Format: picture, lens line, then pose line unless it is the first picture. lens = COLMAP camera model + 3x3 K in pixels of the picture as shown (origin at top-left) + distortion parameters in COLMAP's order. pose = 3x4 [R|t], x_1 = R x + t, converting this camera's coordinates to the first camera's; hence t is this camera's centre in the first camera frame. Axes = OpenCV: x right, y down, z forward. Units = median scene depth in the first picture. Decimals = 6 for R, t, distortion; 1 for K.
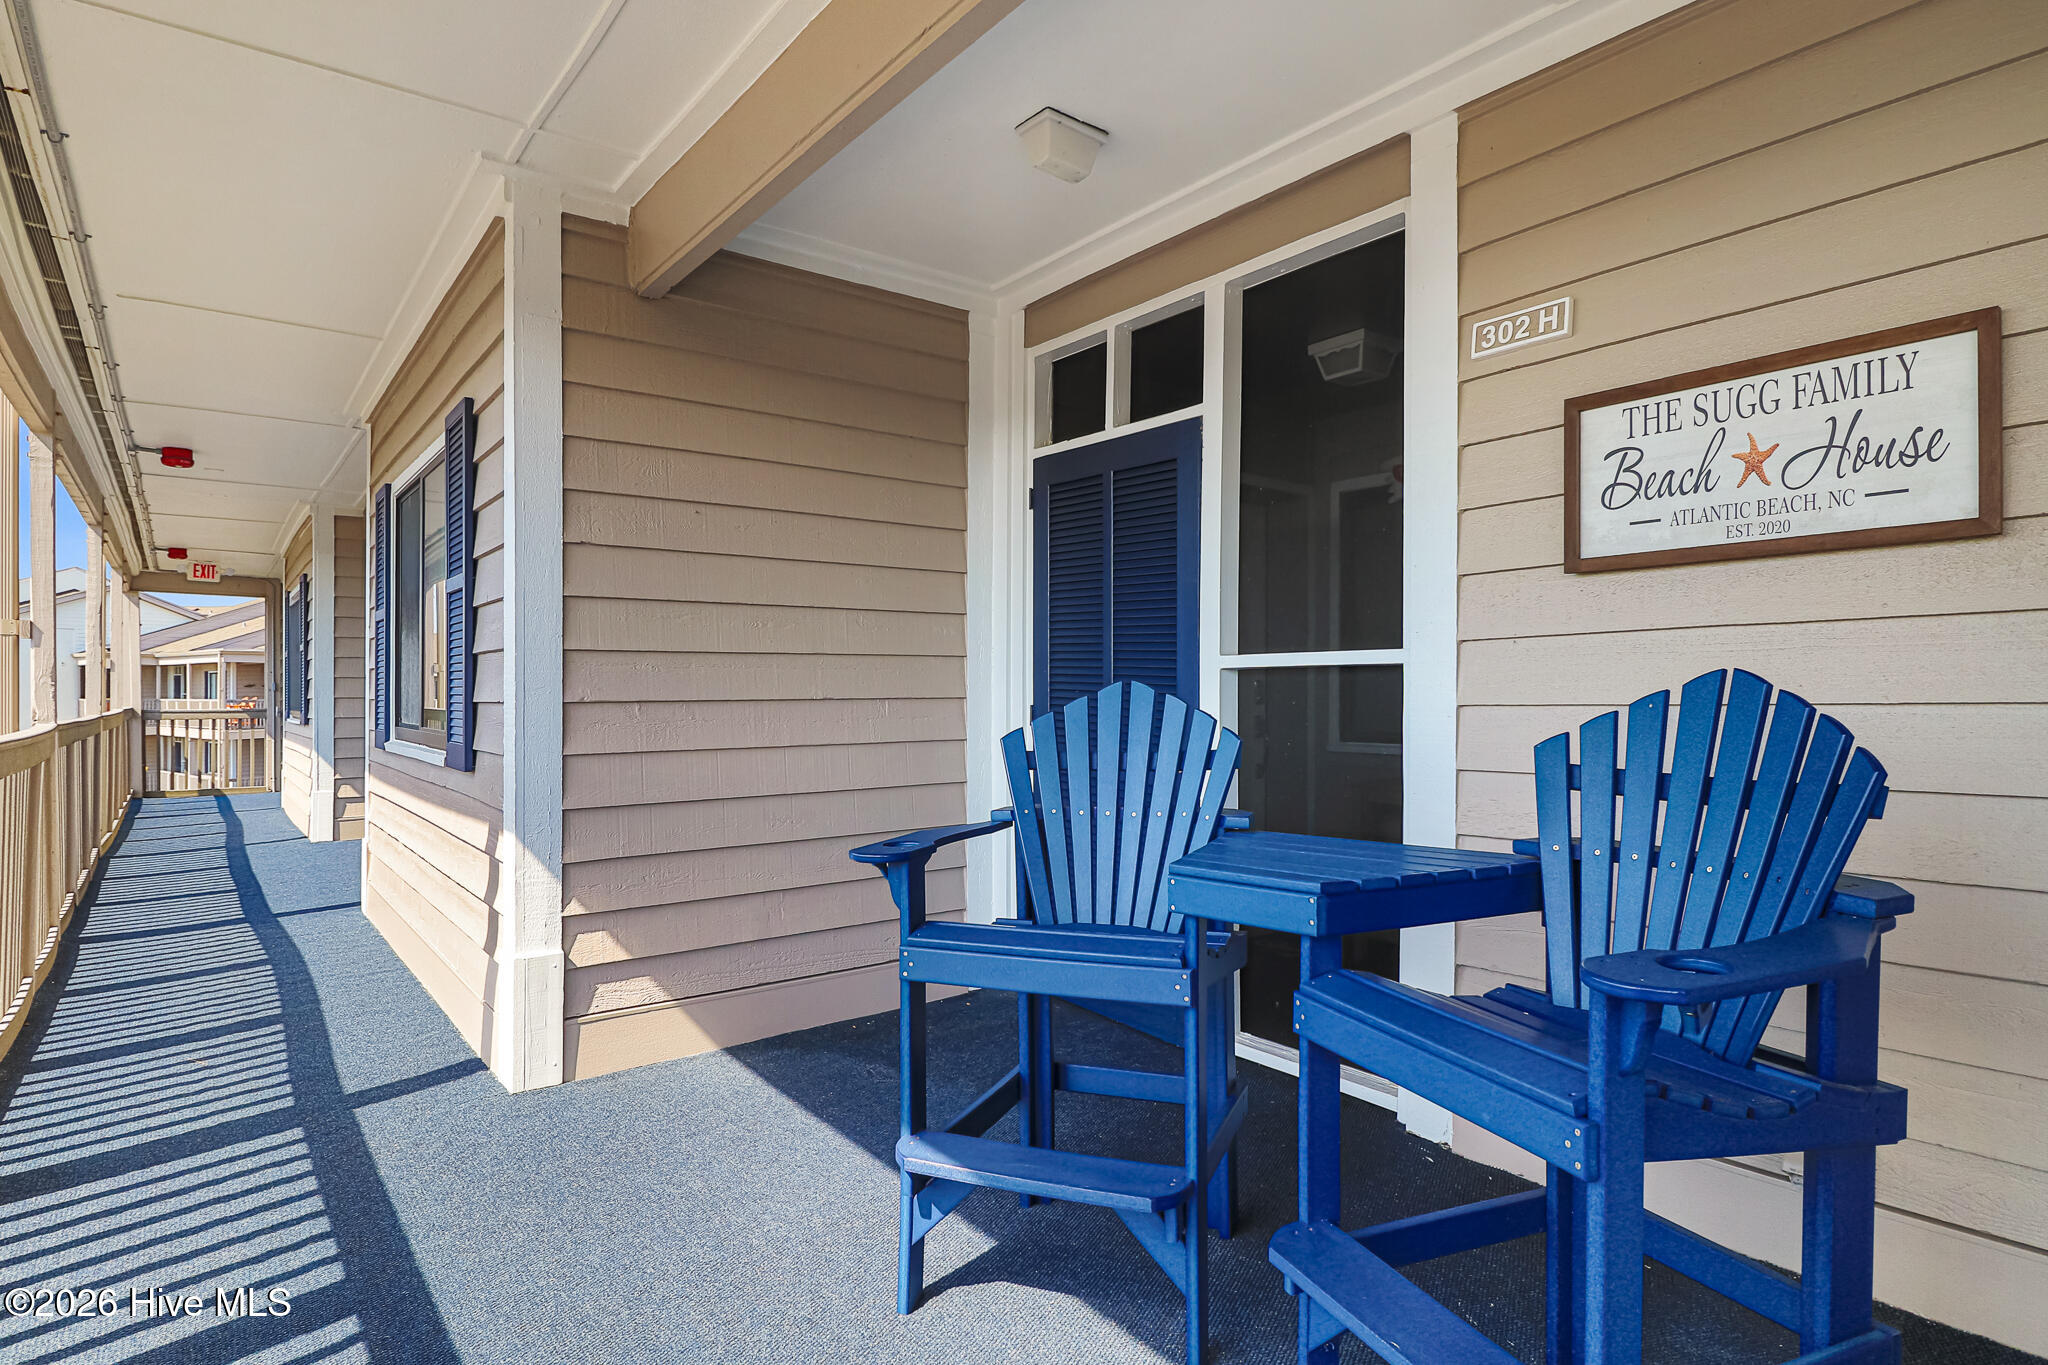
lens RADIAL K [[1090.1, 0, 1024.0], [0, 1090.1, 682.5], [0, 0, 1]] dist [-0.002406, -0.001267]
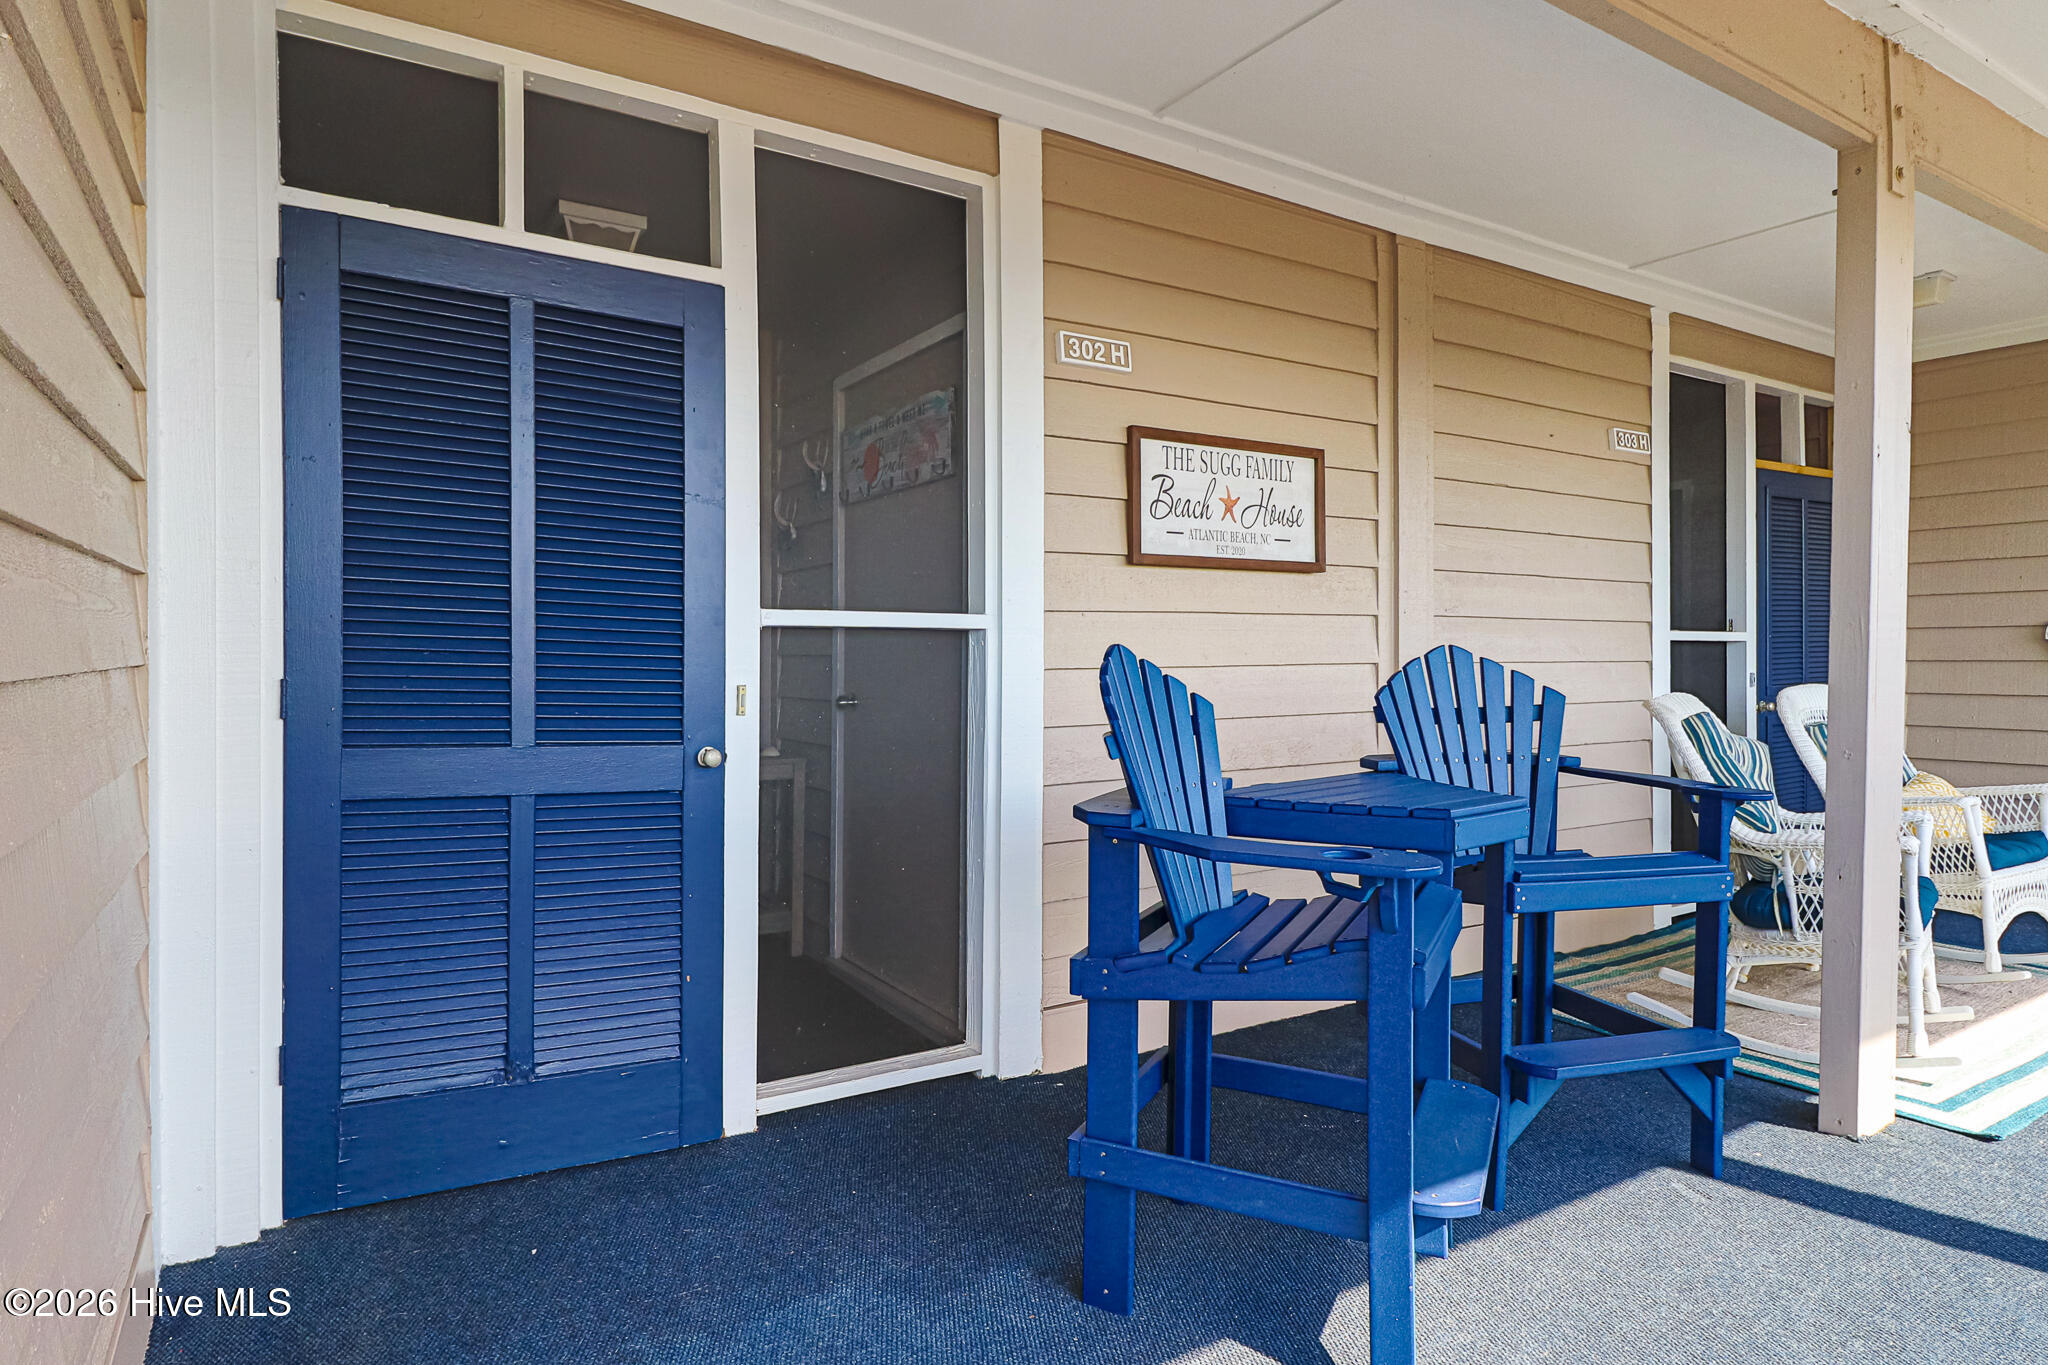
lens RADIAL K [[1154.8, 0, 1025.4], [0, 1154.8, 661.8], [0, 0, 1]] dist [0.002938, -0.000069]
pose [[0.091144, -0.000499, 0.995838, -0.891041], [-0.007395, 0.999972, 0.001178, 0.013846], [-0.995810, -0.007471, 0.091138, 1.057348]]
